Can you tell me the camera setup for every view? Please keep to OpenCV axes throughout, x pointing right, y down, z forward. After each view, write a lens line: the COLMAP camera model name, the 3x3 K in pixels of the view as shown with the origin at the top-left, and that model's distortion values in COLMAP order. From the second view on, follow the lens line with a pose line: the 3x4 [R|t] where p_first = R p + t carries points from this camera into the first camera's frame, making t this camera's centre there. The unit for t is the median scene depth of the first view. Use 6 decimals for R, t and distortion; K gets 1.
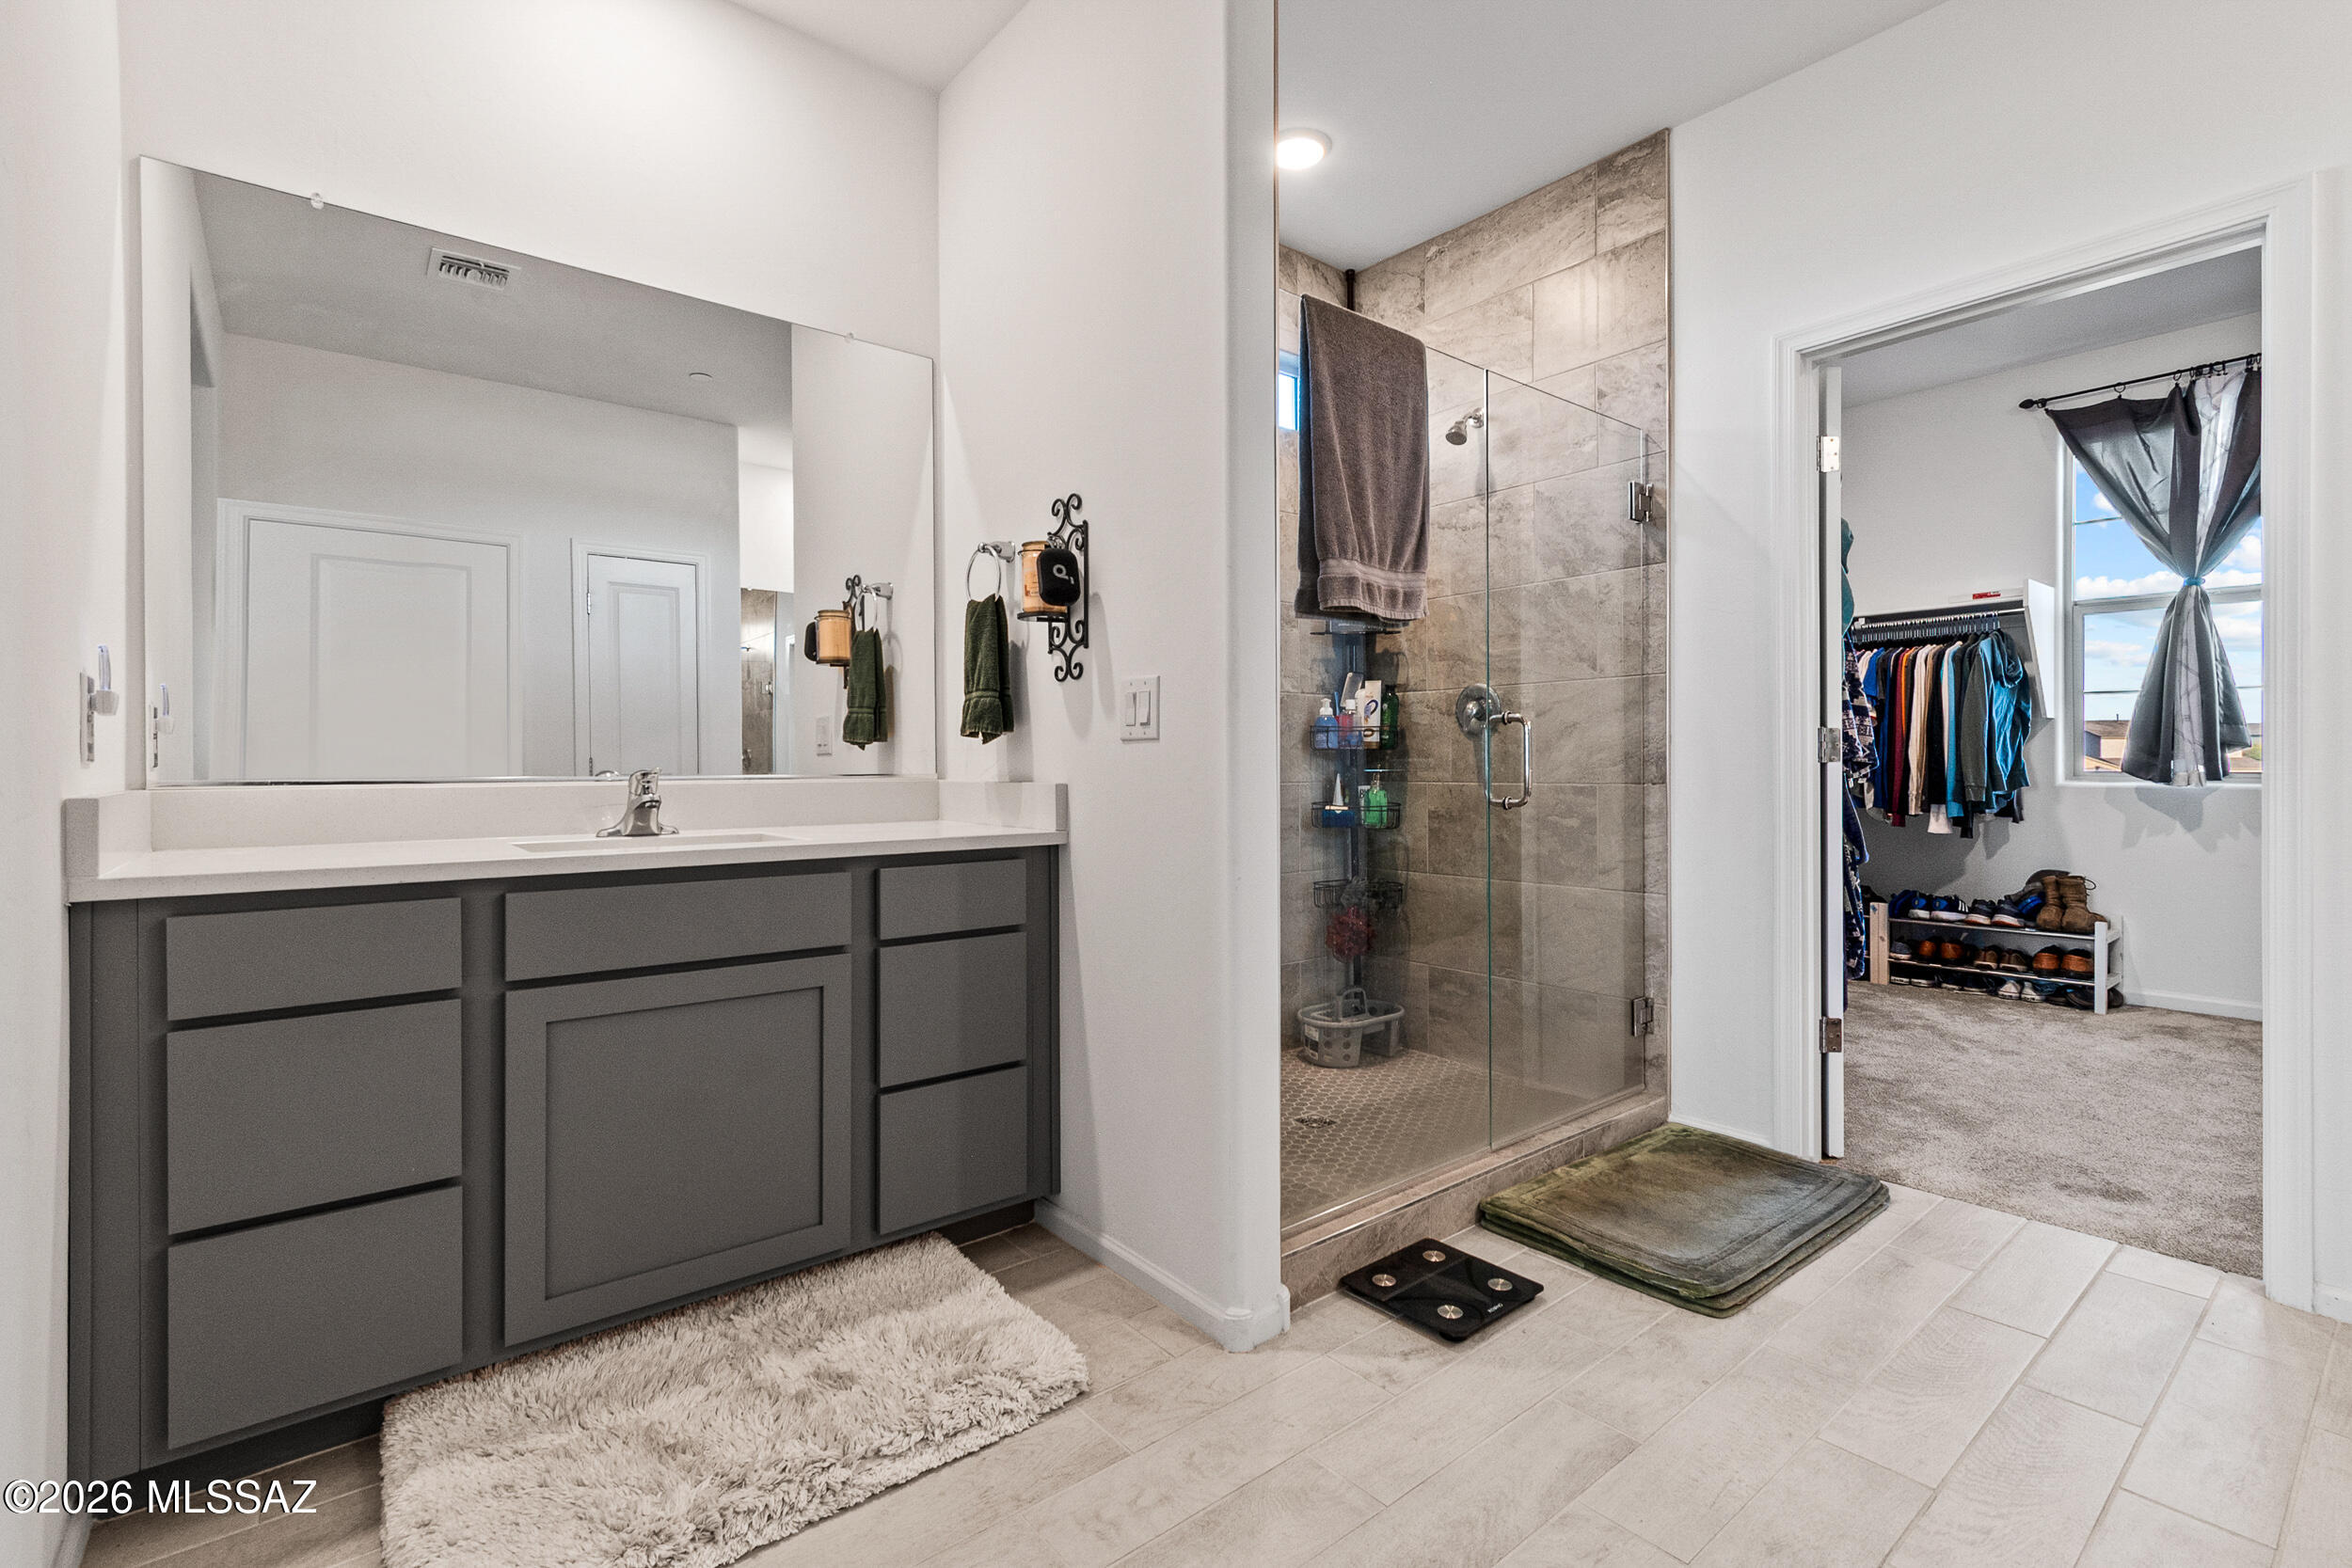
lens RADIAL K [[1057.9, 0, 1181.8], [0, 1057.9, 775.6], [0, 0, 1]] dist [0.001990, -0.000731]
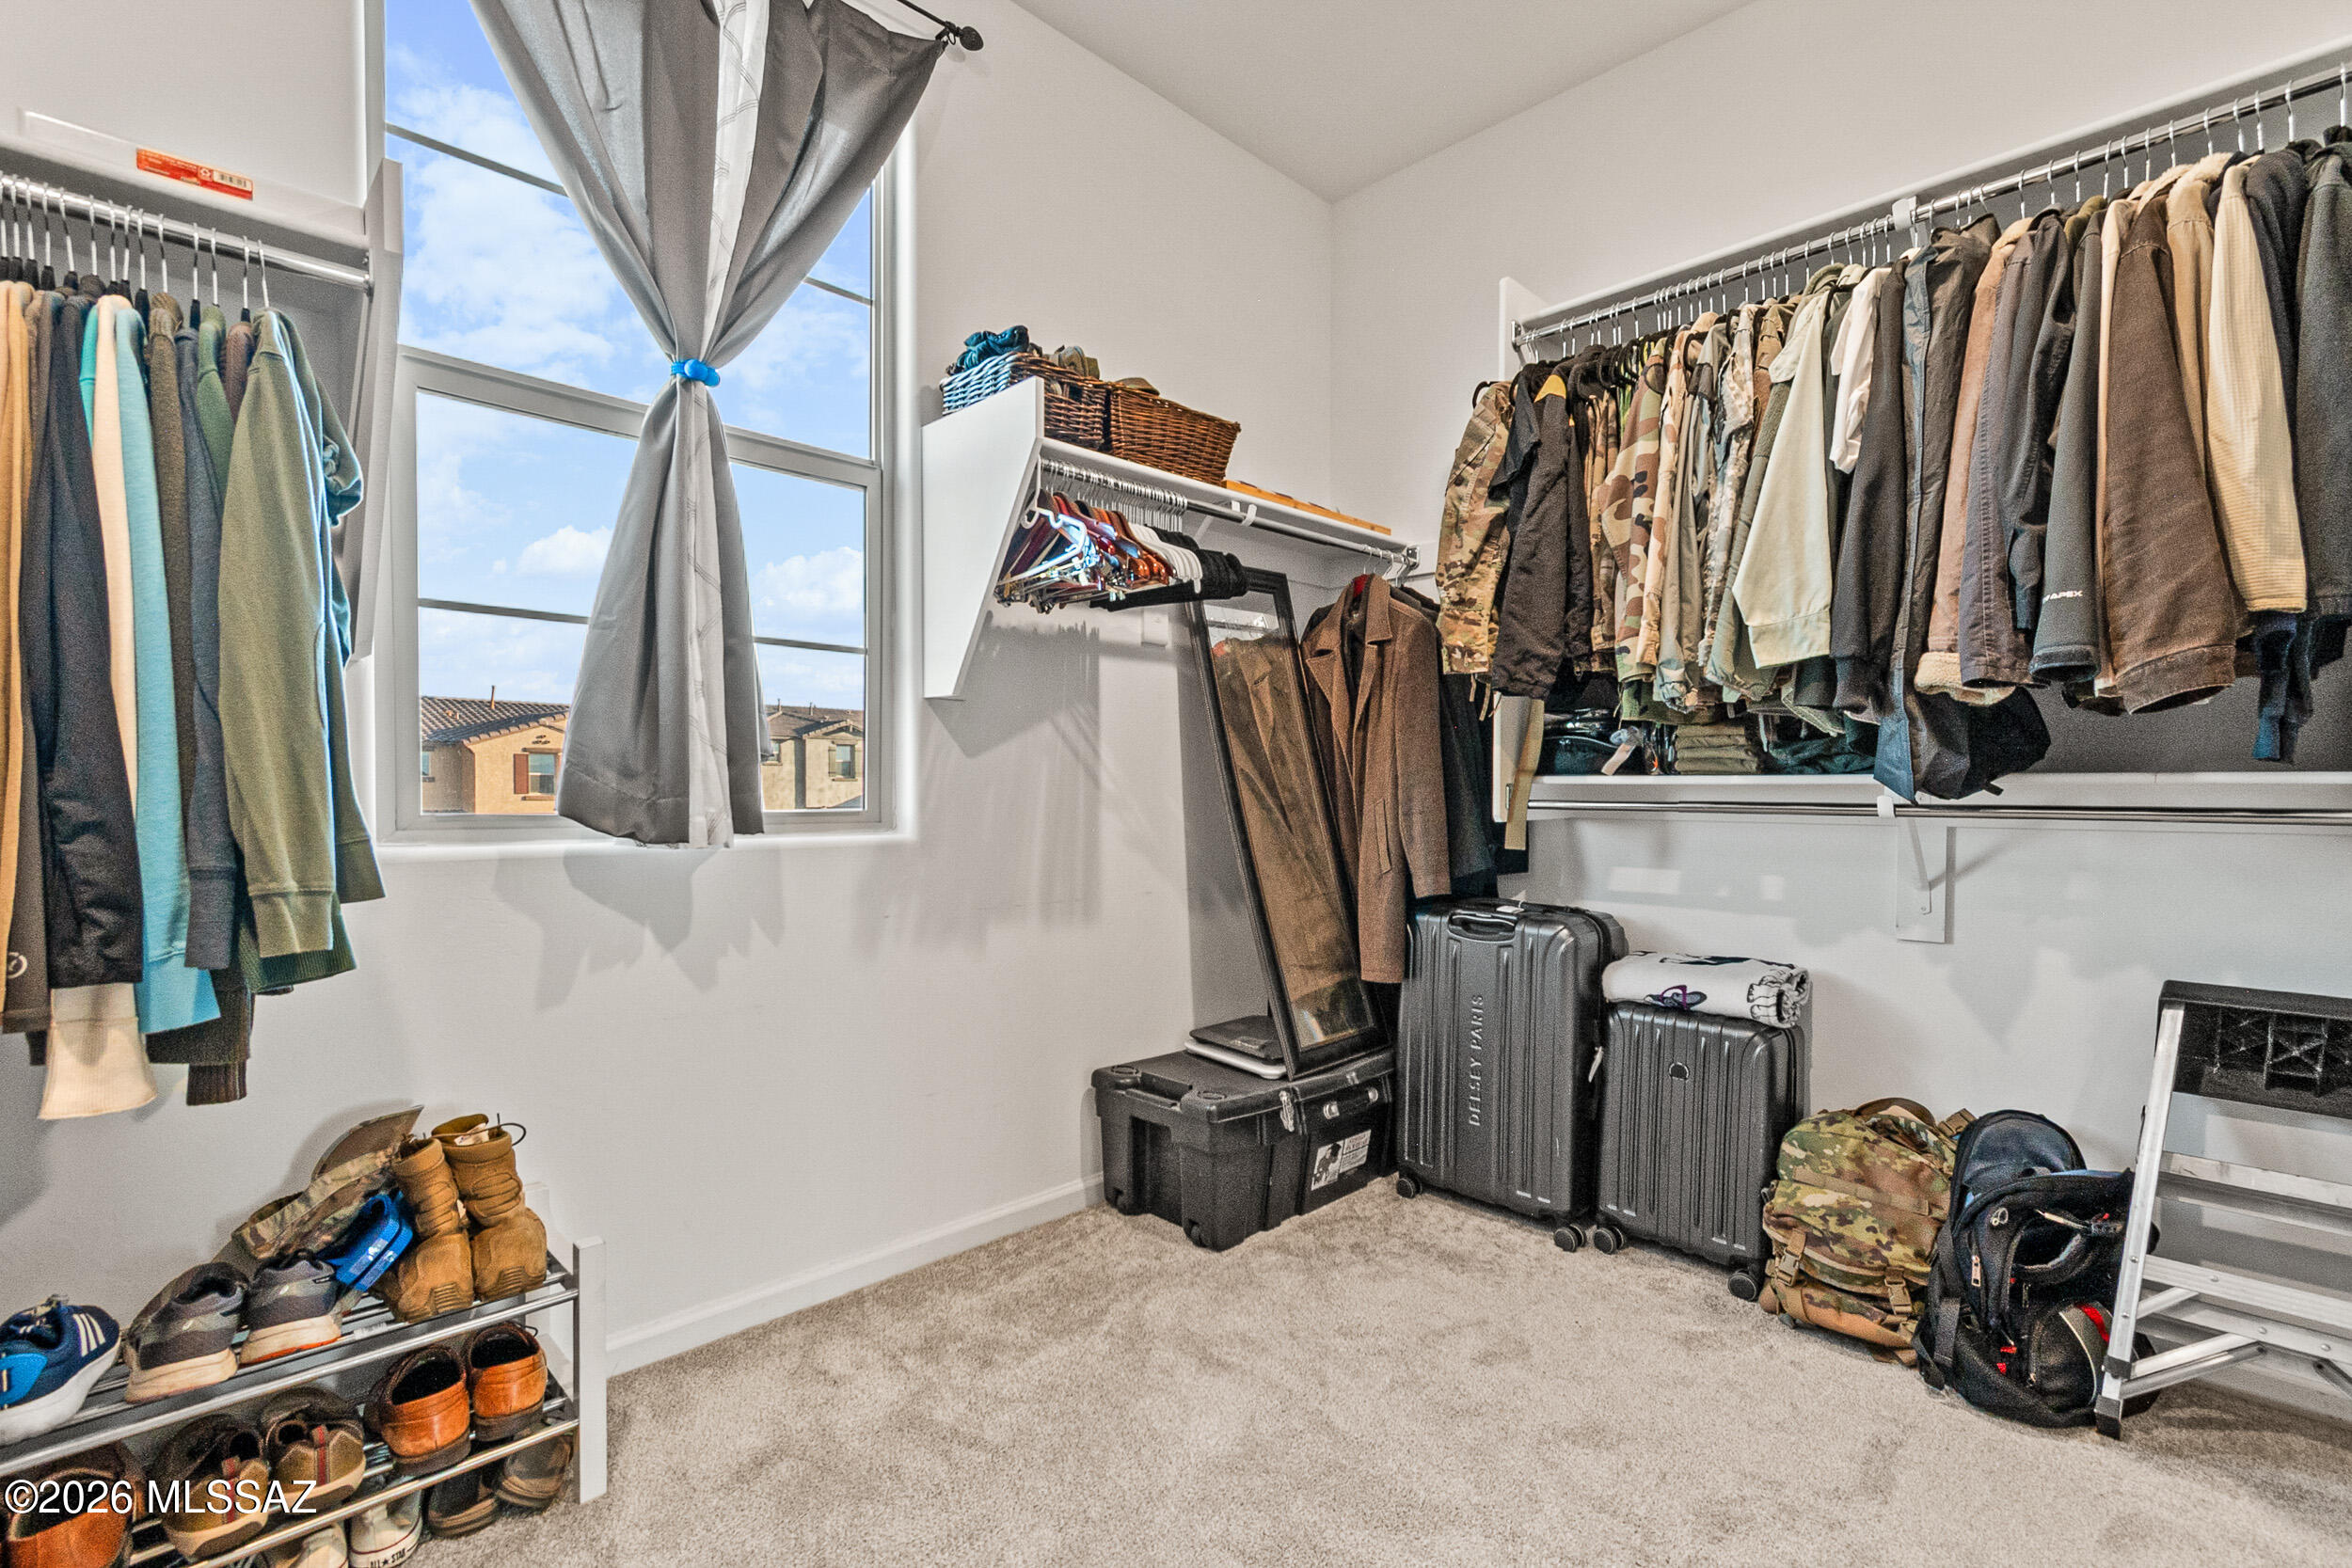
lens RADIAL K [[1057.9, 0, 1181.8], [0, 1057.9, 775.6], [0, 0, 1]] dist [0.001990, -0.000731]
pose [[-0.091415, 0.010465, 0.995758, 0.485428], [0.006170, 0.999932, -0.009943, -0.014192], [-0.995794, 0.005235, -0.091473, 0.820037]]
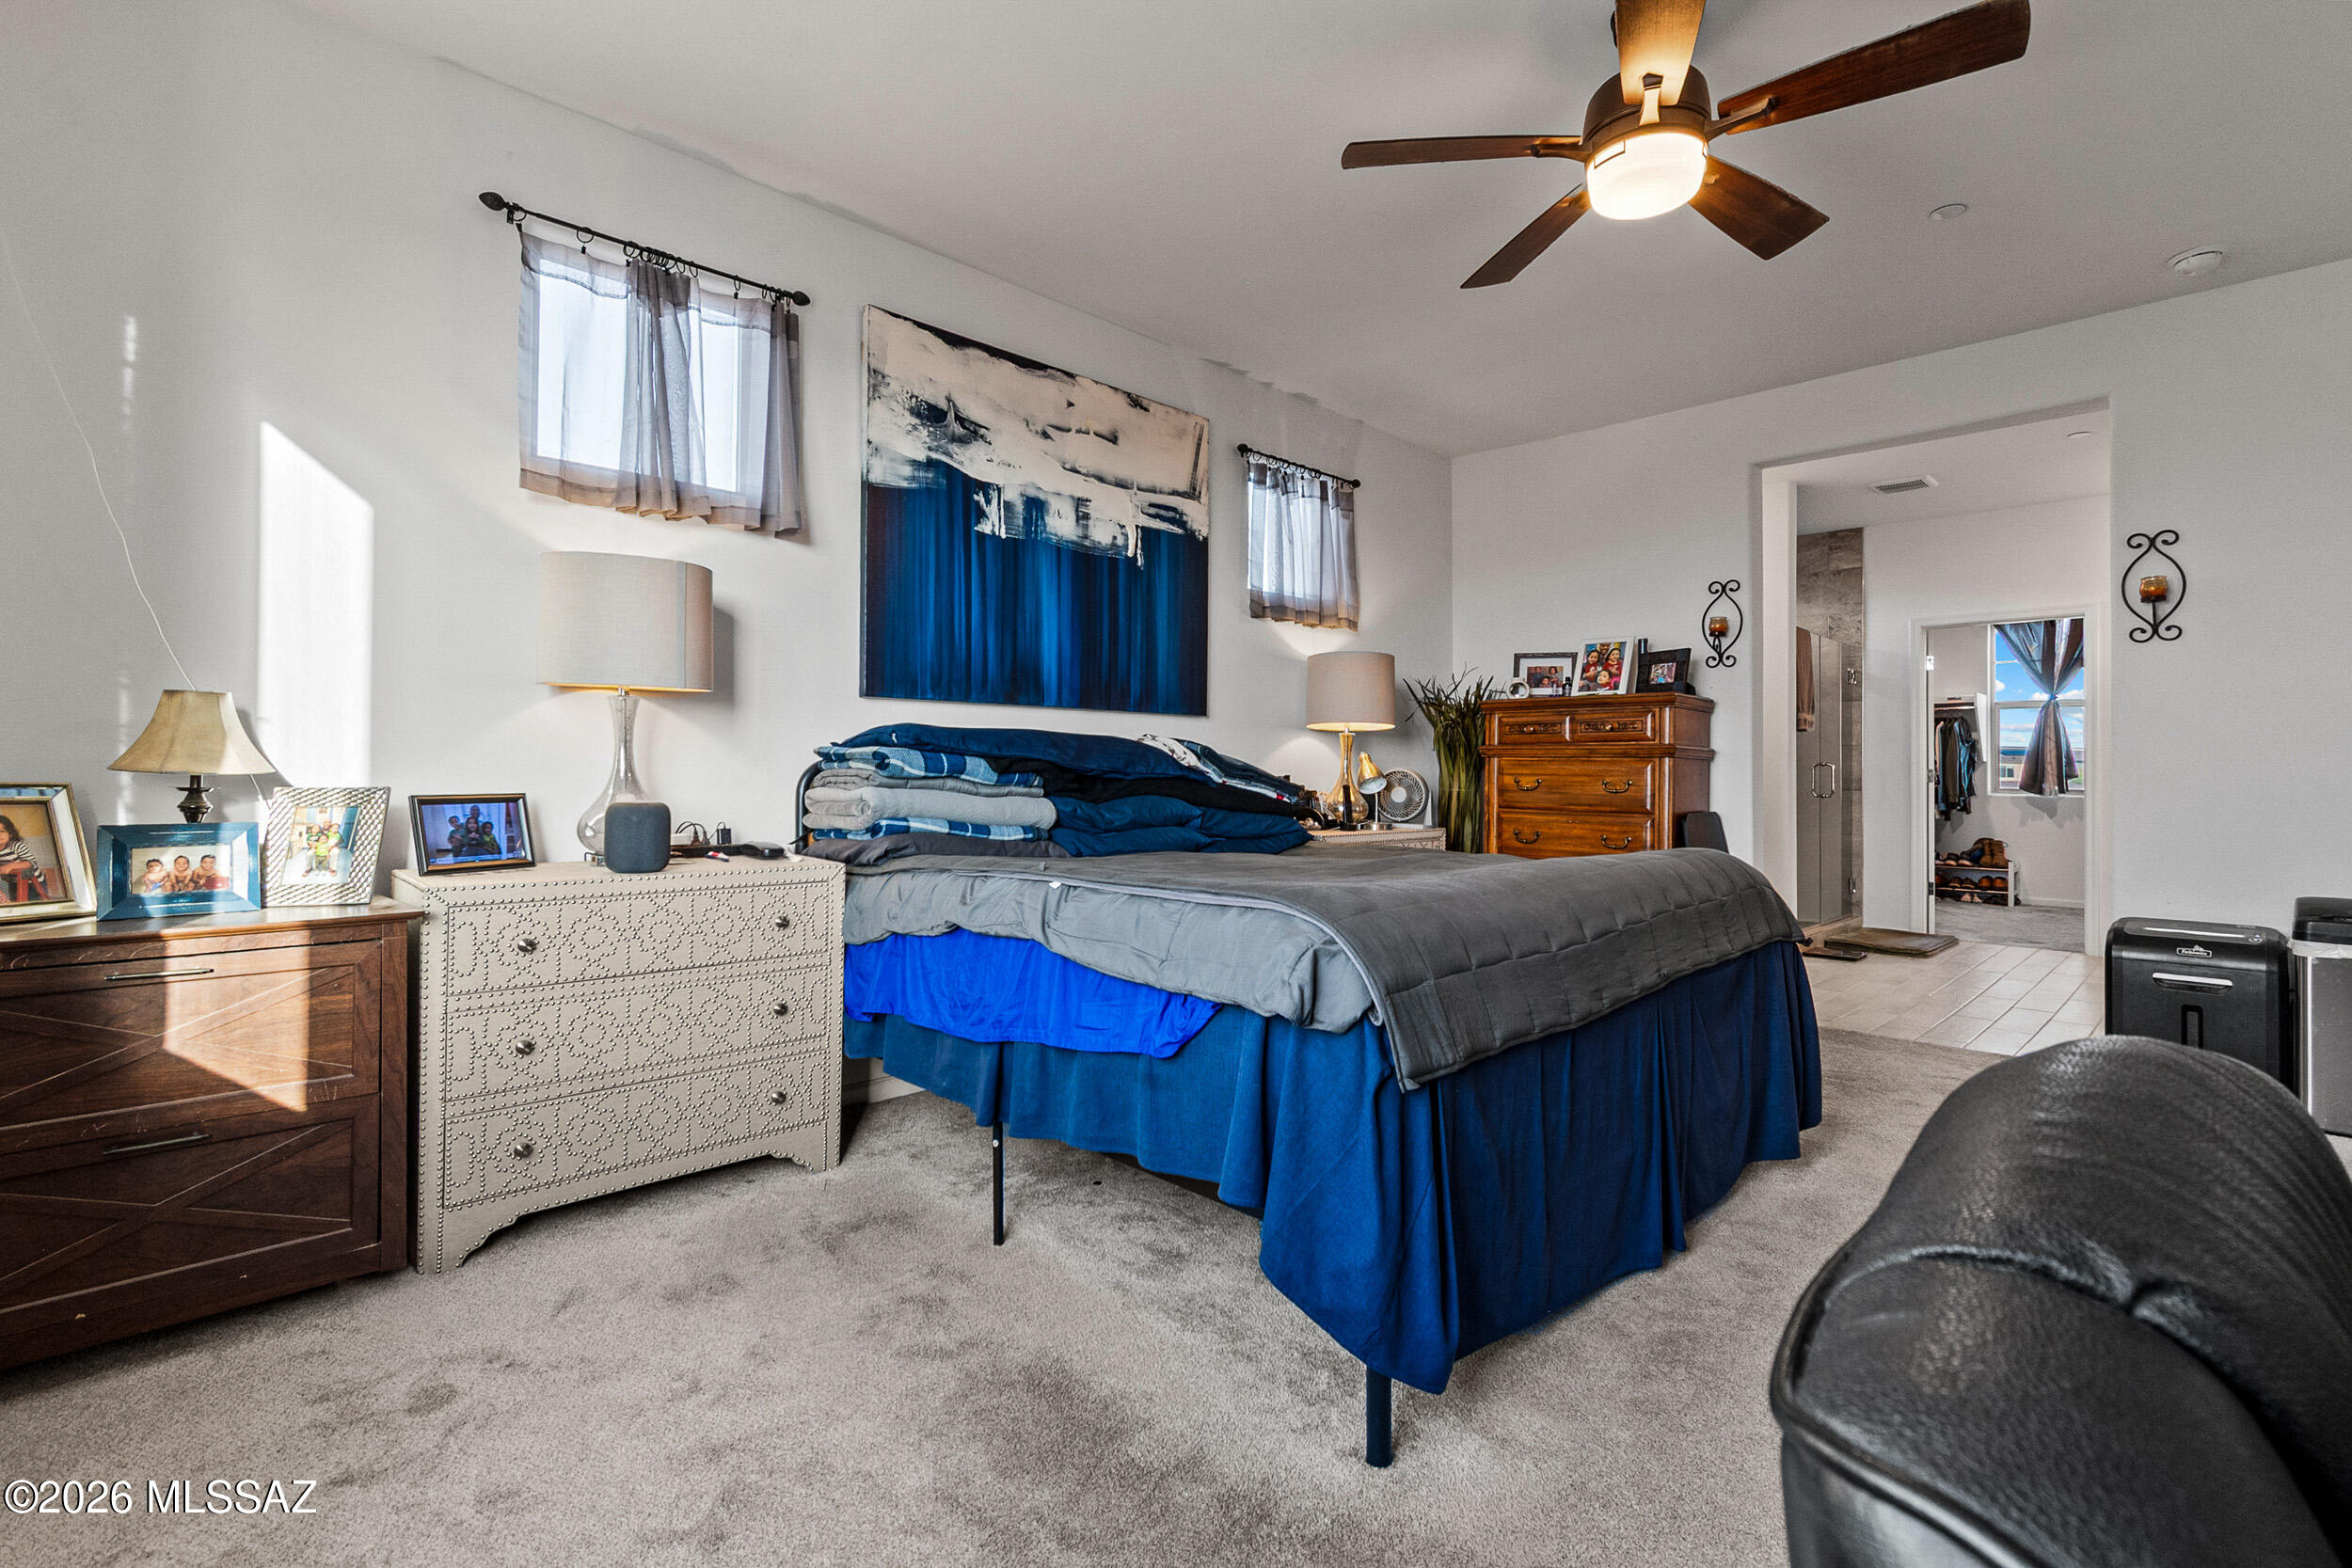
lens RADIAL K [[1084.4, 0, 1179.0], [0, 1084.4, 766.6], [0, 0, 1]] dist [0.001637, 0.000173]
pose [[0.995485, 0.015489, 0.093642, -0.911137], [-0.013956, 0.999758, -0.017002, 0.011939], [-0.093882, 0.015619, 0.995461, -0.918361]]
